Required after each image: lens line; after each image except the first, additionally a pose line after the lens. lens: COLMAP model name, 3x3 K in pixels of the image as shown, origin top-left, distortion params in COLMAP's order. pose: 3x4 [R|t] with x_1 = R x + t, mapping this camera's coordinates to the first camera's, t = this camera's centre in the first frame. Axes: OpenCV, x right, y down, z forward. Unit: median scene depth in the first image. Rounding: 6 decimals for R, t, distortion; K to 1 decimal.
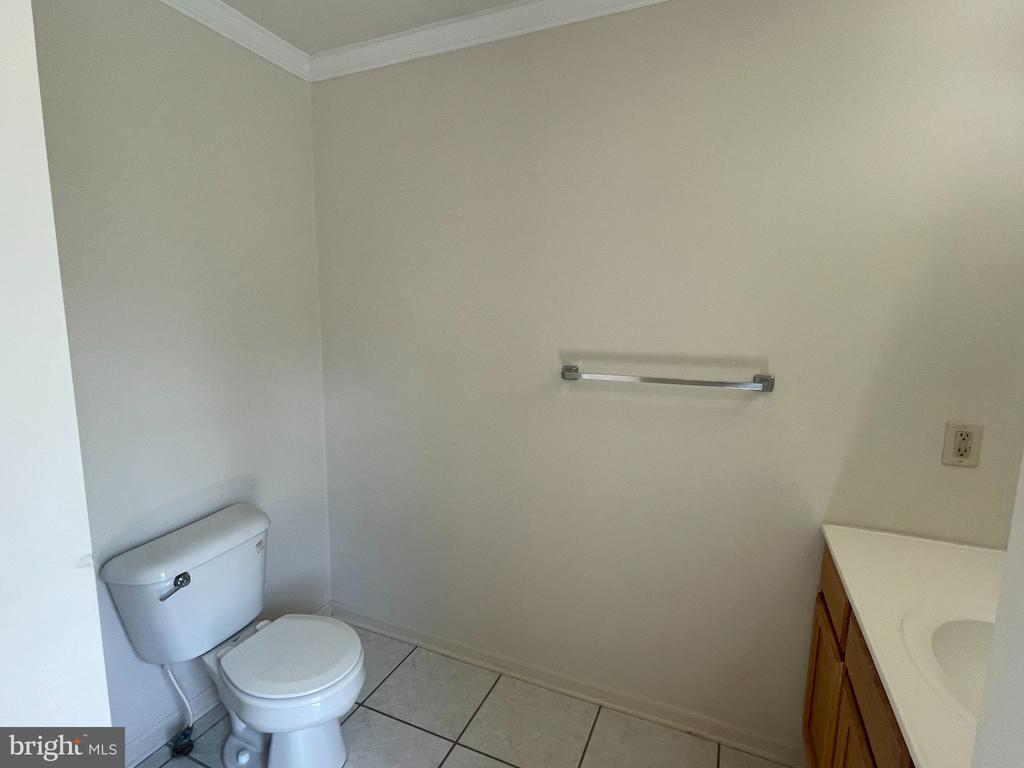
lens RADIAL K [[503.4, 0, 512.0], [0, 503.4, 384.0], [0, 0, 1]] dist [0.001665, 0.000738]
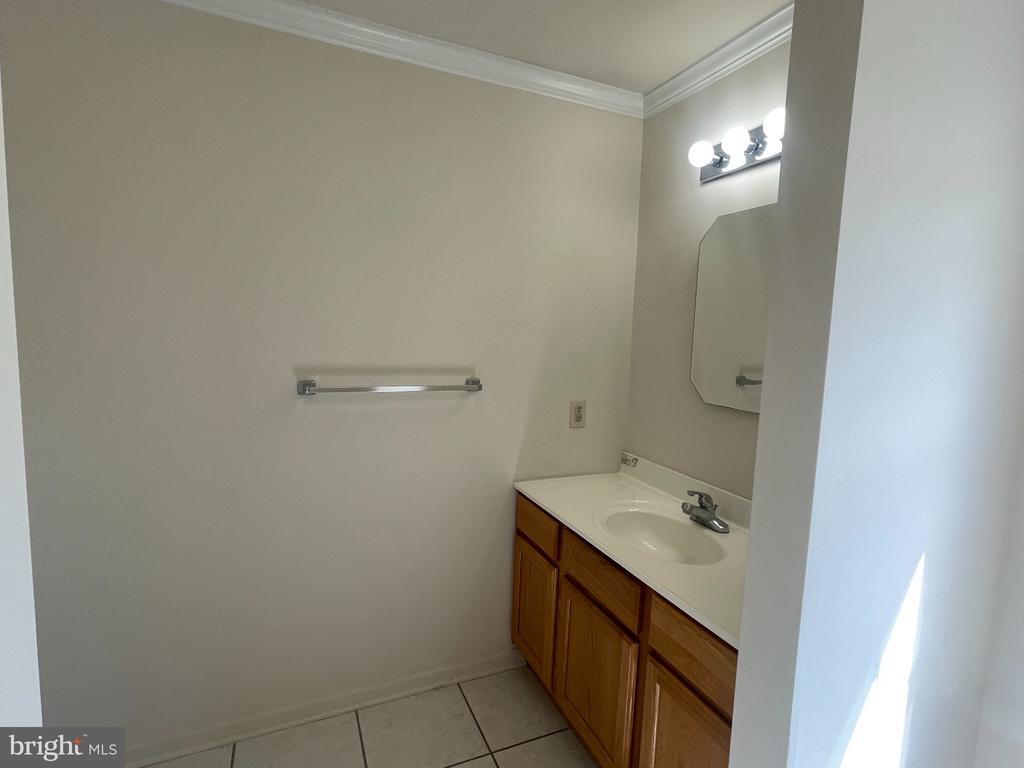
lens RADIAL K [[503.4, 0, 512.0], [0, 503.4, 384.0], [0, 0, 1]] dist [0.001665, 0.000738]
pose [[0.682396, -0.067908, 0.727822, -0.383126], [0.077423, 0.996789, 0.020412, -0.022732], [-0.726871, 0.042421, 0.685462, 0.050572]]
